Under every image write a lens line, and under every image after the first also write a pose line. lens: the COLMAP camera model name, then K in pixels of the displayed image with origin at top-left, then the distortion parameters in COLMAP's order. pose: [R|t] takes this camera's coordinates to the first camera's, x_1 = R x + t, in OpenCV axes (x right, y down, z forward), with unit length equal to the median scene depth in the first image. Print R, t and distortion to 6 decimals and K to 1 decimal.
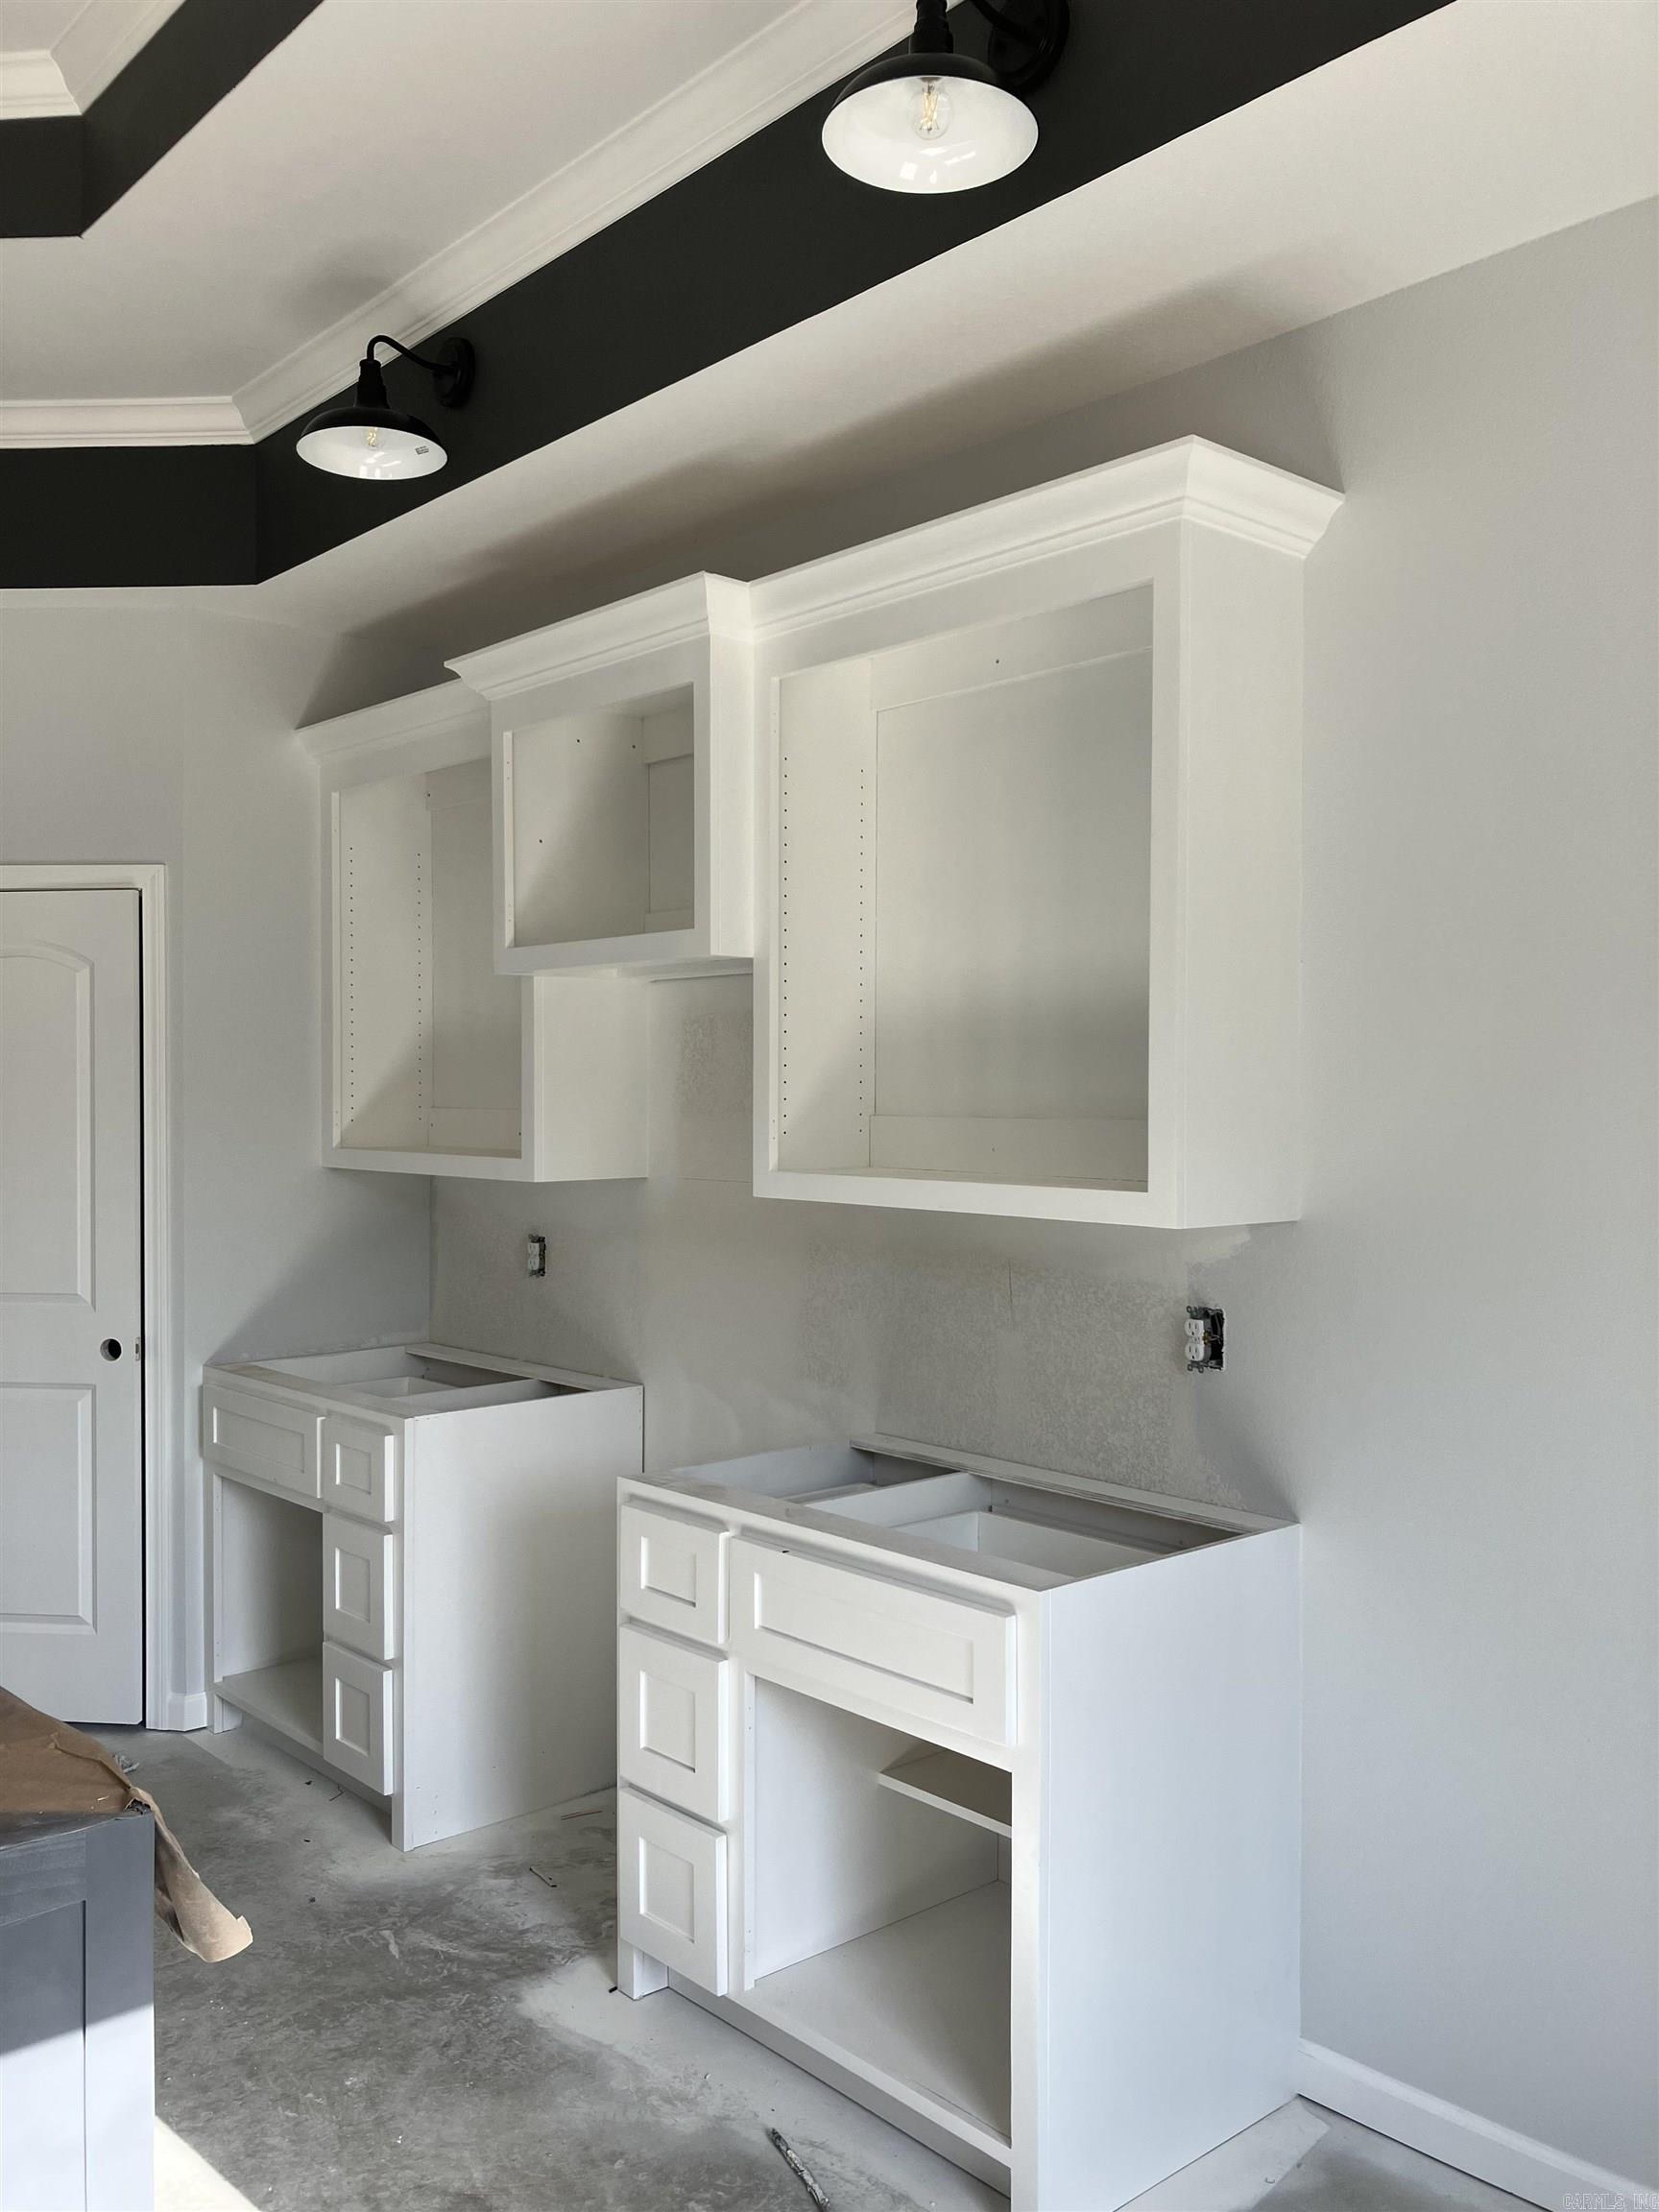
lens RADIAL K [[1834.8, 0, 829.2], [0, 1834.8, 1135.5], [0, 0, 1]] dist [0.088660, -0.218321]
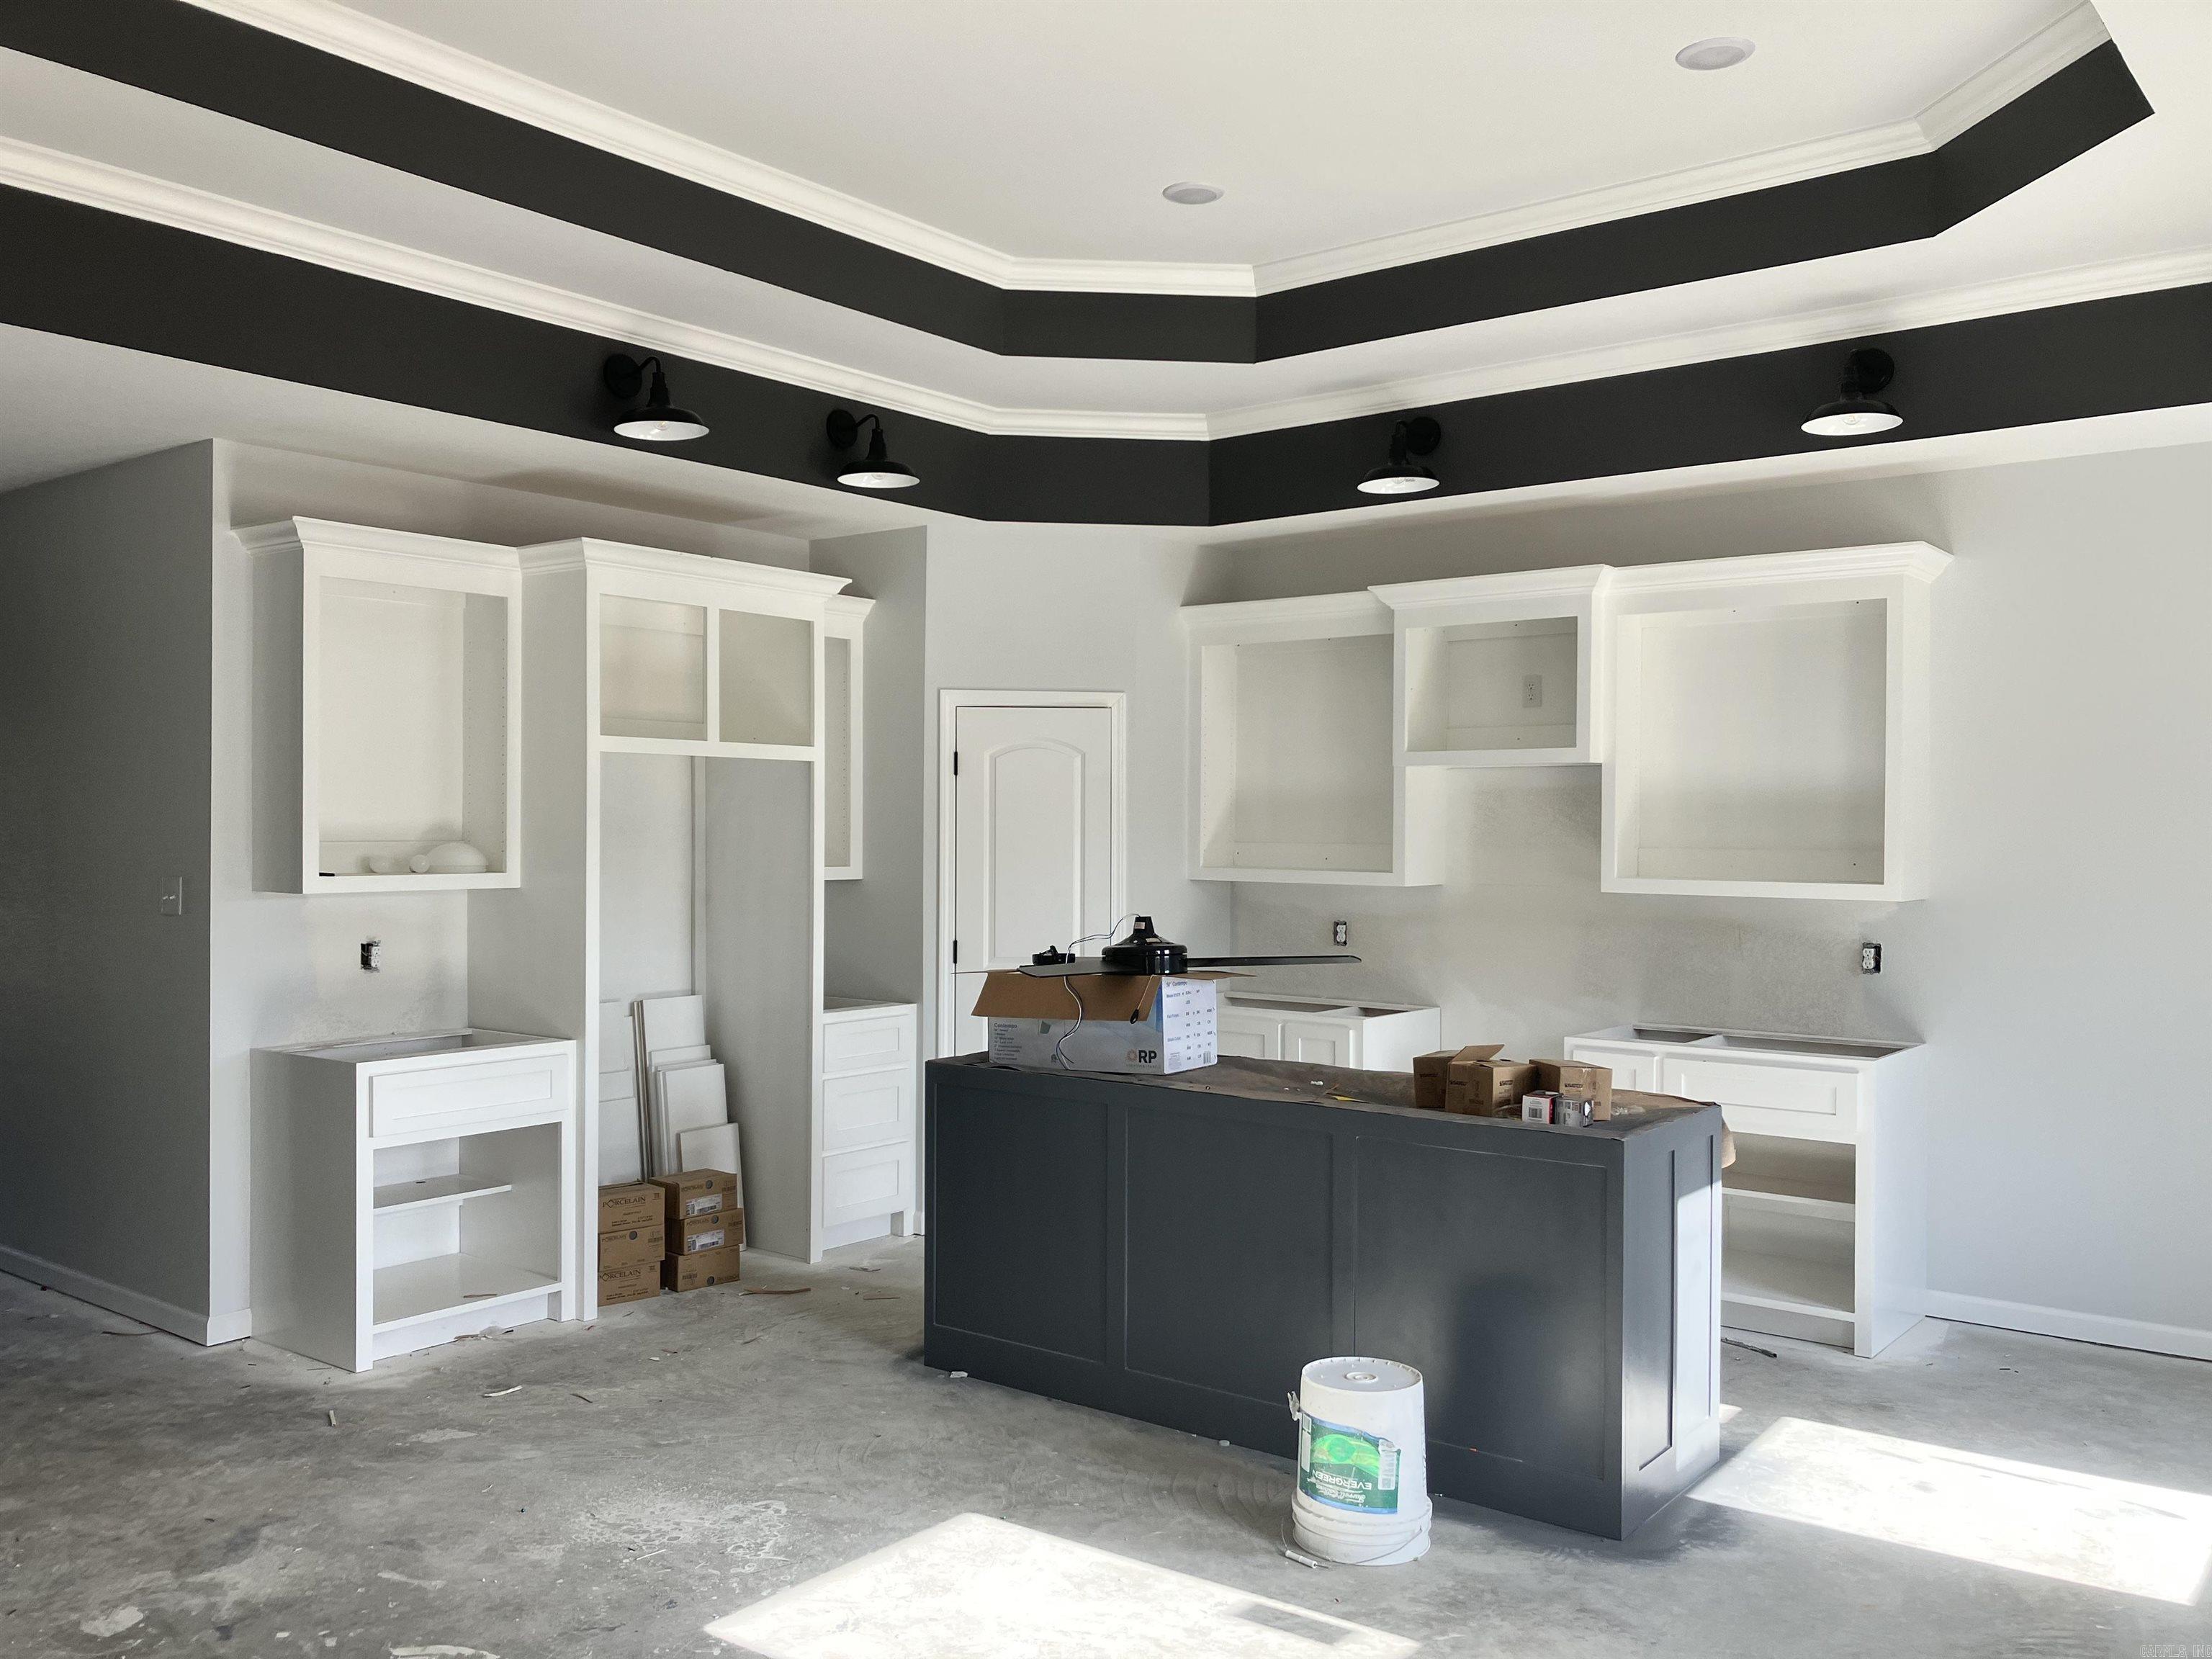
lens RADIAL K [[1834.8, 0, 1114.0], [0, 1834.8, 858.5], [0, 0, 1]] dist [0.088660, -0.218321]
pose [[0.985221, 0.000275, 0.171289, -0.691681], [0.000740, 0.999983, -0.005861, 0.008497], [-0.171287, 0.005901, 0.985203, -0.617303]]
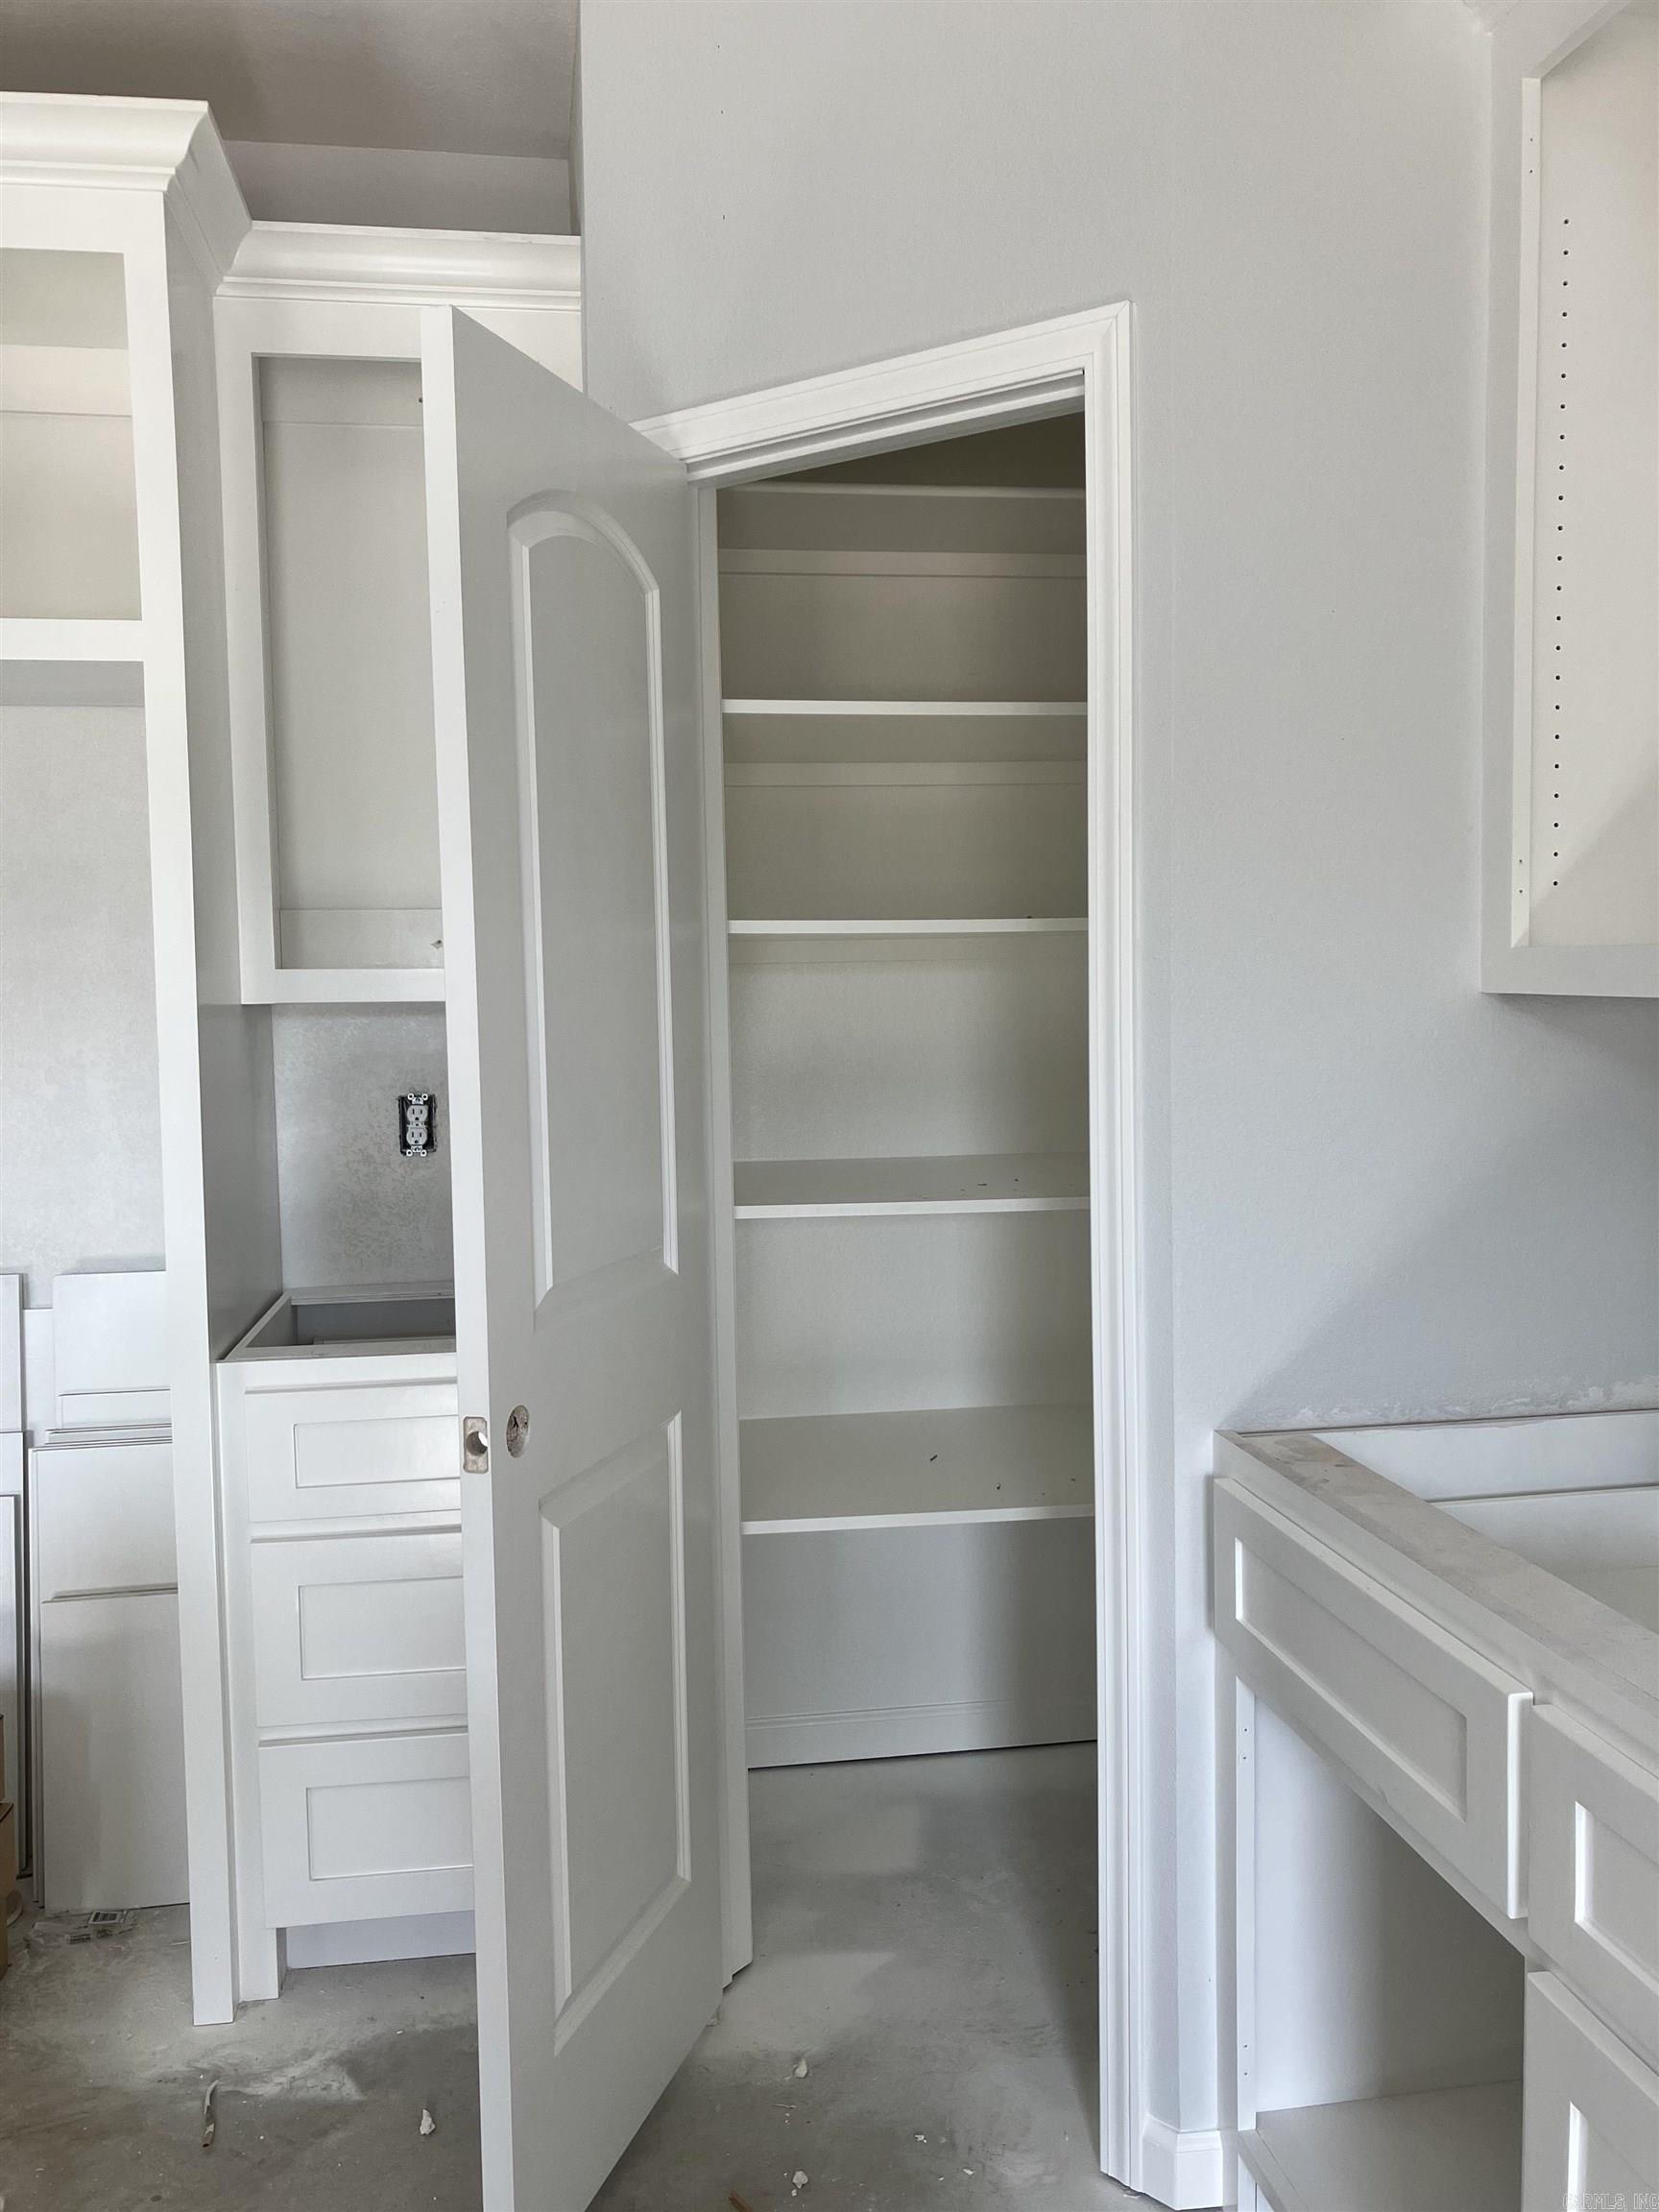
lens RADIAL K [[1753.5, 0, 829.5], [0, 1753.5, 1106.0], [0, 0, 1]] dist [0.002841, 0.008456]
pose [[0.842578, 0.022915, -0.538086, -0.209393], [0.009291, 0.998327, 0.057065, 0.021678], [0.538494, -0.053081, 0.840956, 0.656161]]
